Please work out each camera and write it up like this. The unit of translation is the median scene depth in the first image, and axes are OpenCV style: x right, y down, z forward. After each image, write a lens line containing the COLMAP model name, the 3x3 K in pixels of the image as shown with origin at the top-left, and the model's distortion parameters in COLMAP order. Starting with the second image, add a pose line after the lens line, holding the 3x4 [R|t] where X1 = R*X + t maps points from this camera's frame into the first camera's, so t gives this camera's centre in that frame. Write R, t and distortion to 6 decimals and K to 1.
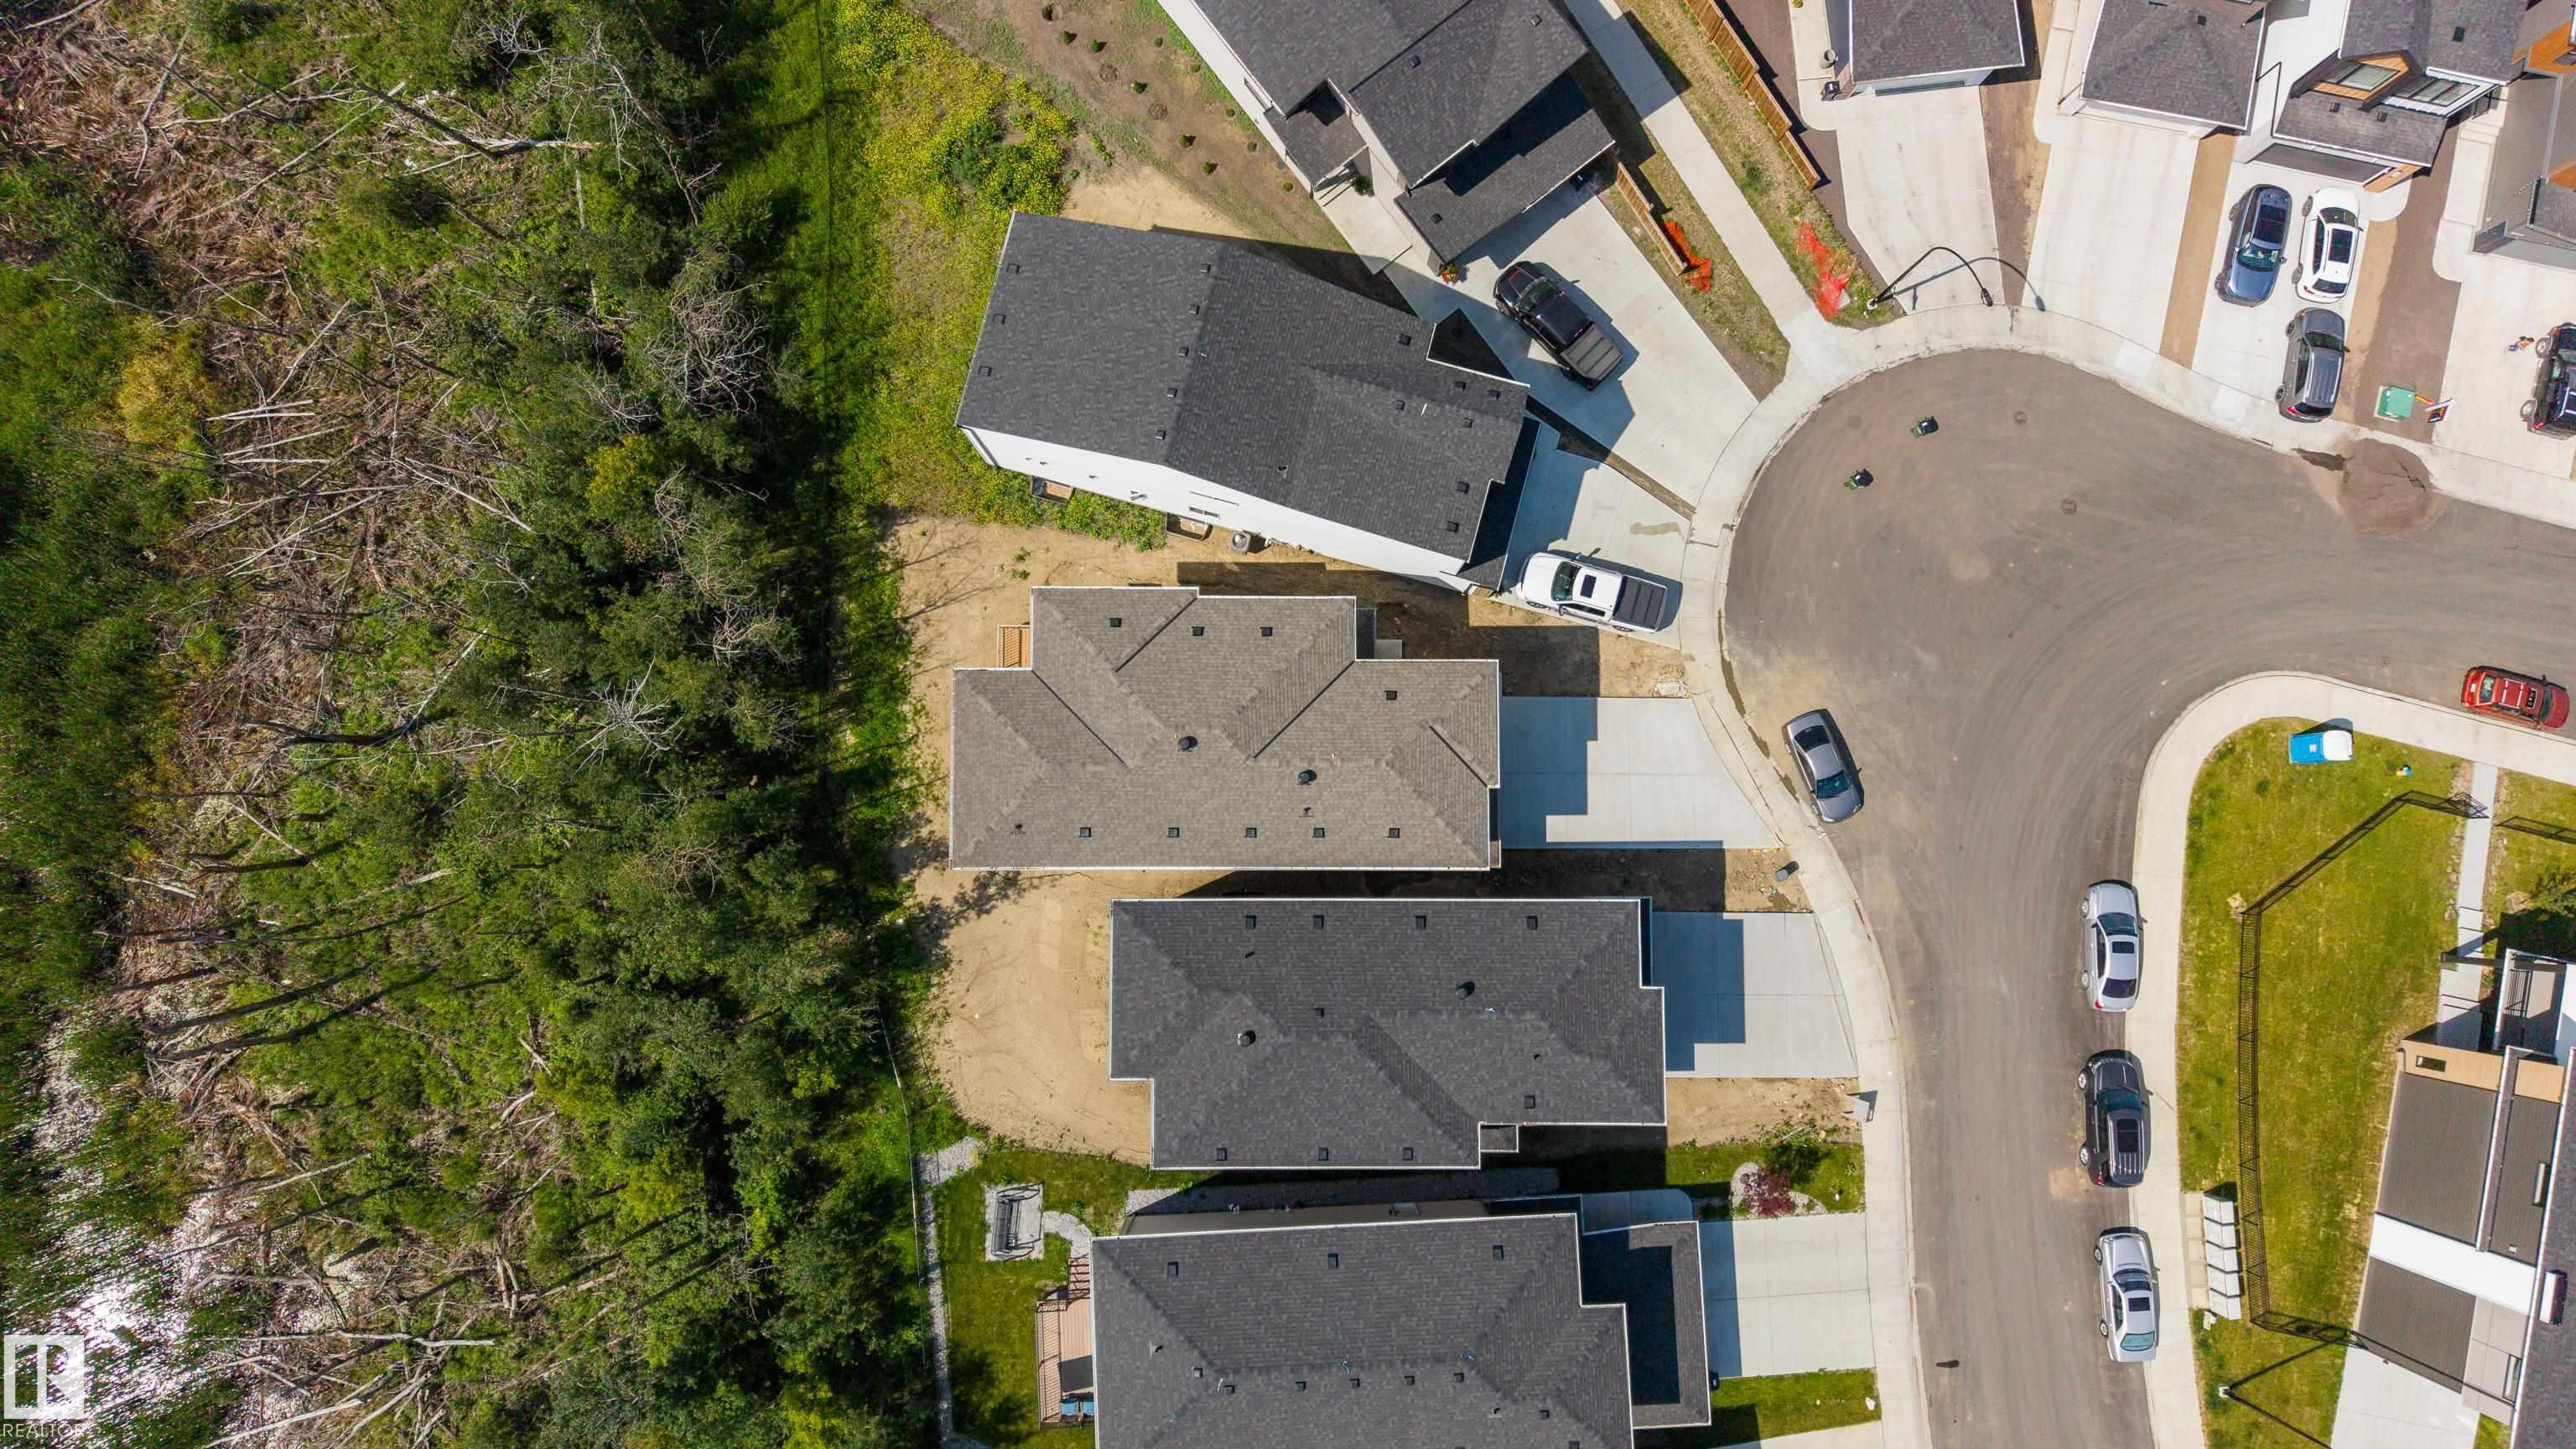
lens RADIAL K [[1735.3, 0, 1279.6], [0, 1735.3, 720.1], [0, 0, 1]] dist [0.004986, -0.019871]
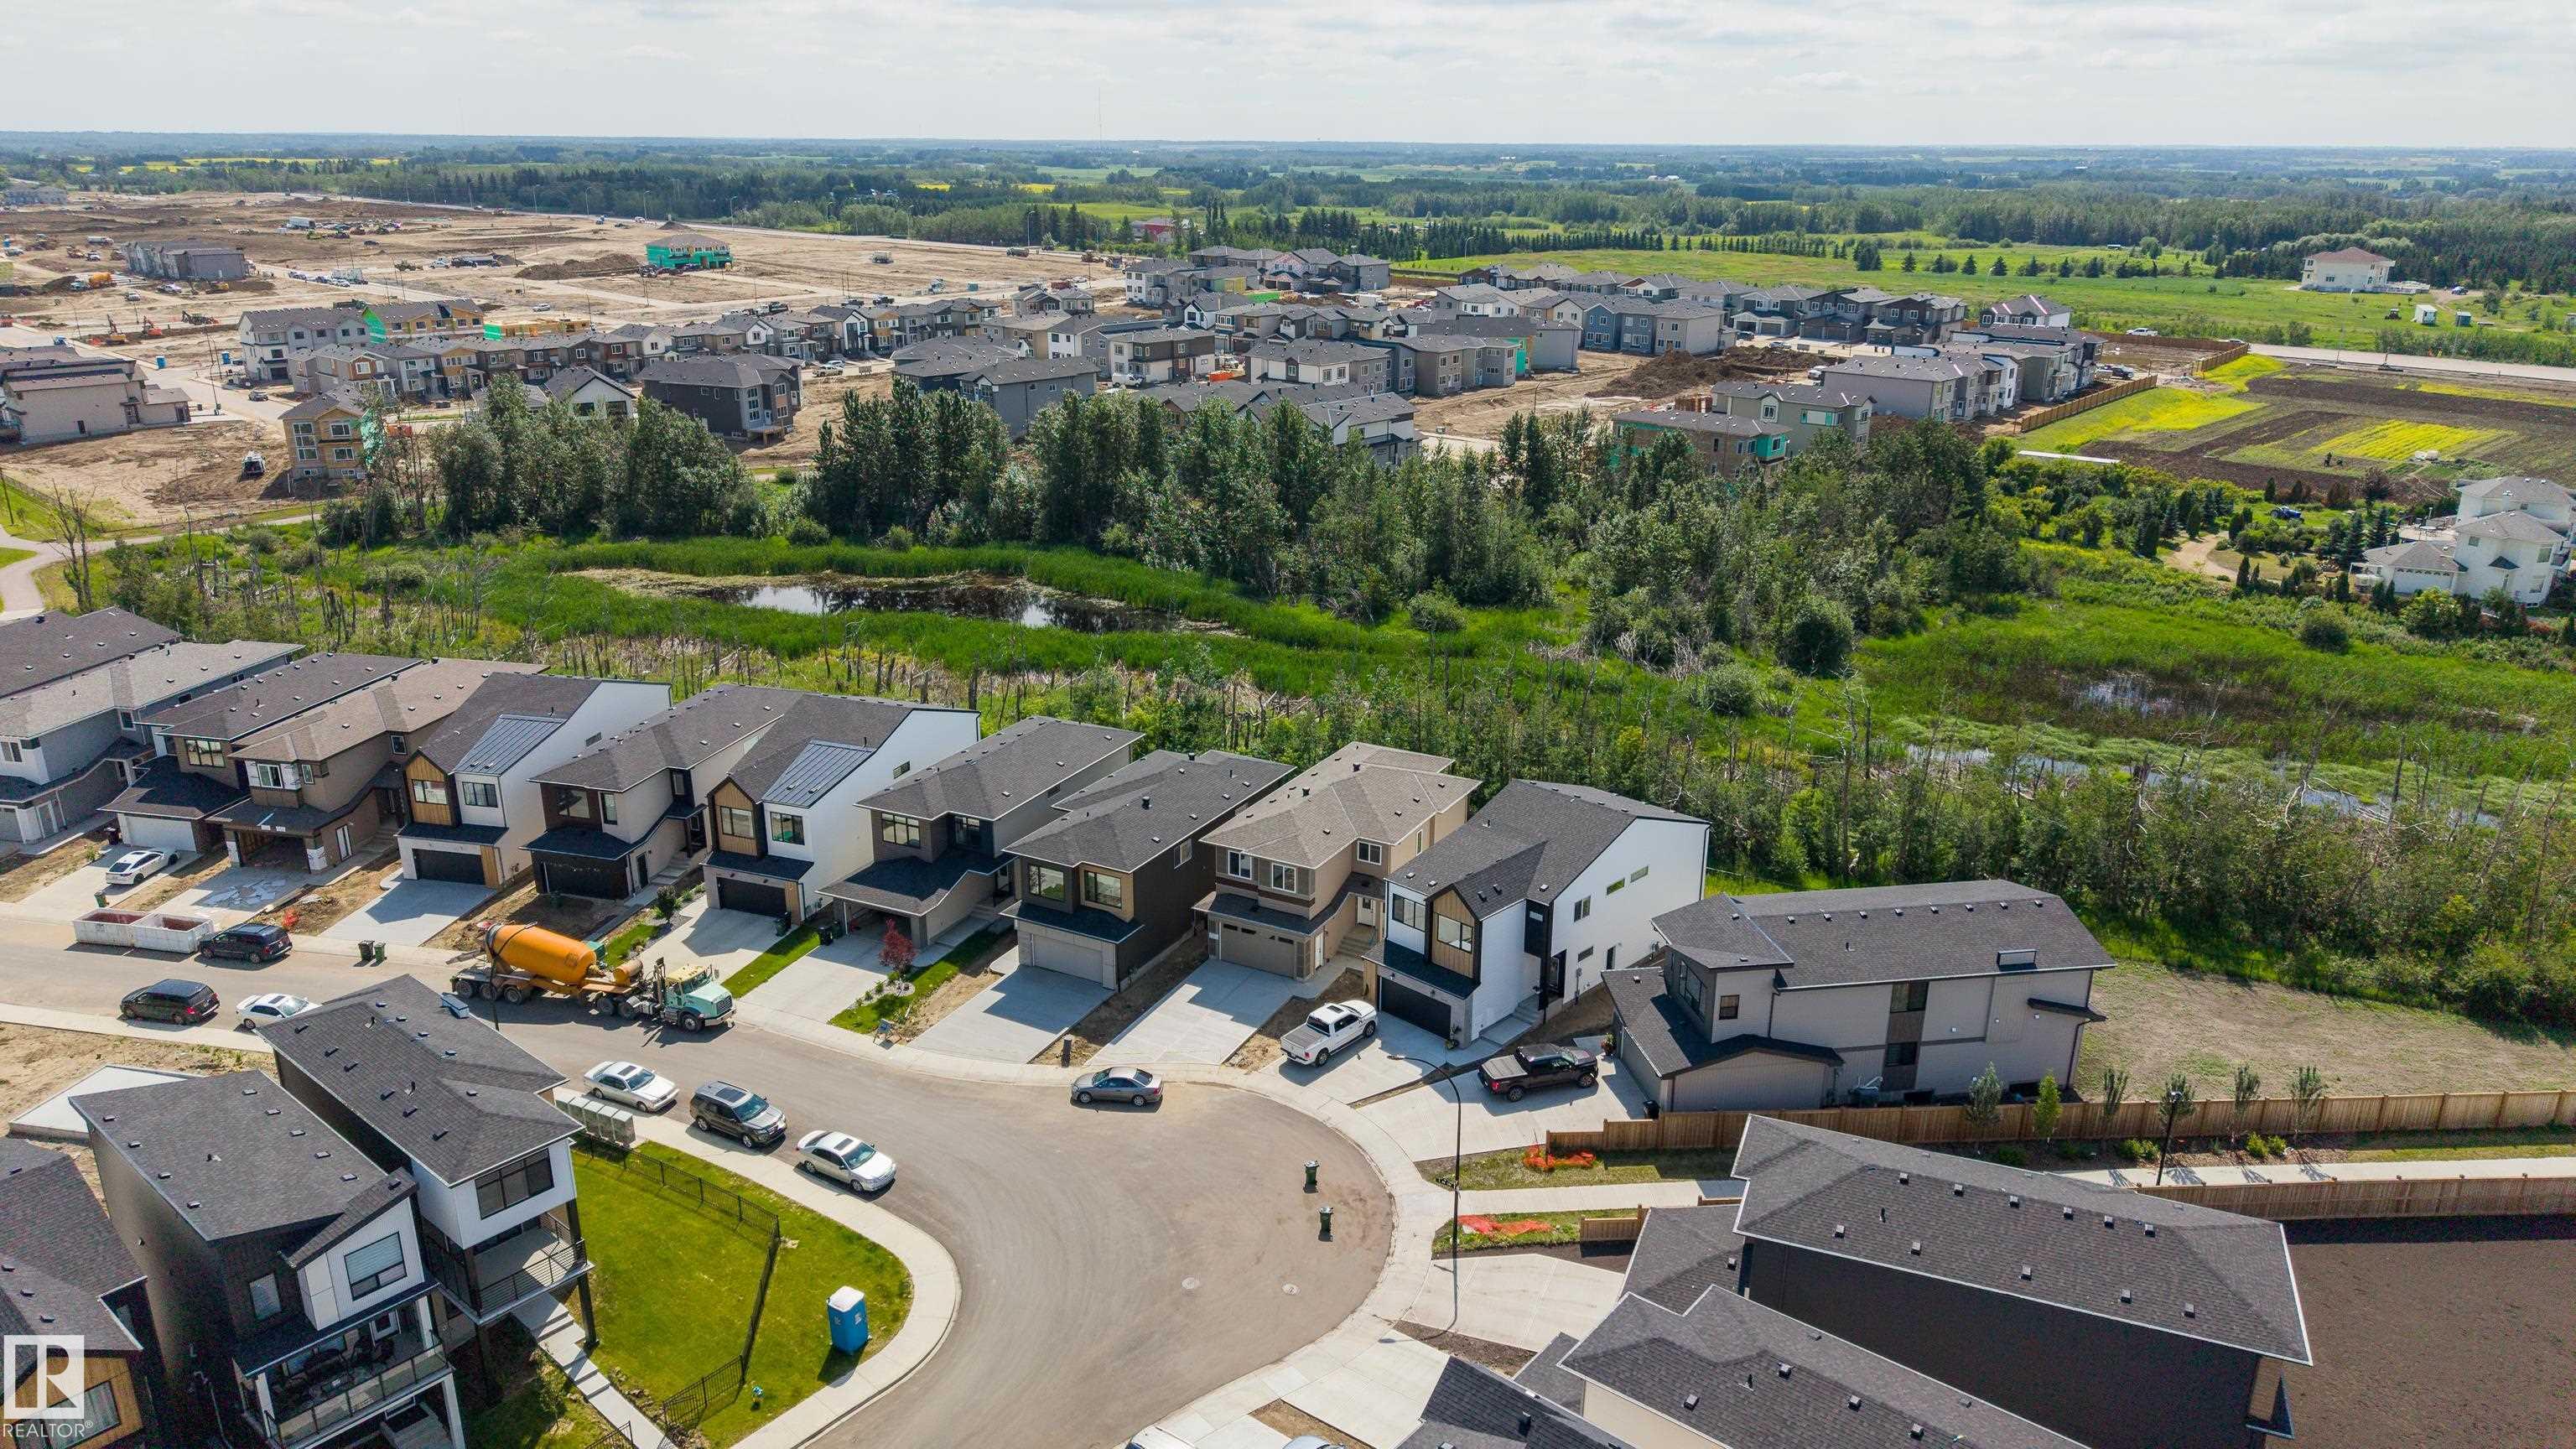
lens RADIAL K [[1735.3, 0, 1278.5], [0, 1735.3, 707.4], [0, 0, 1]] dist [0.004986, -0.019871]
pose [[-0.484665, 0.259045, -0.835461, 1.216364], [-0.873067, -0.084927, 0.480148, -0.638993], [0.053426, 0.962124, 0.267325, 0.422992]]
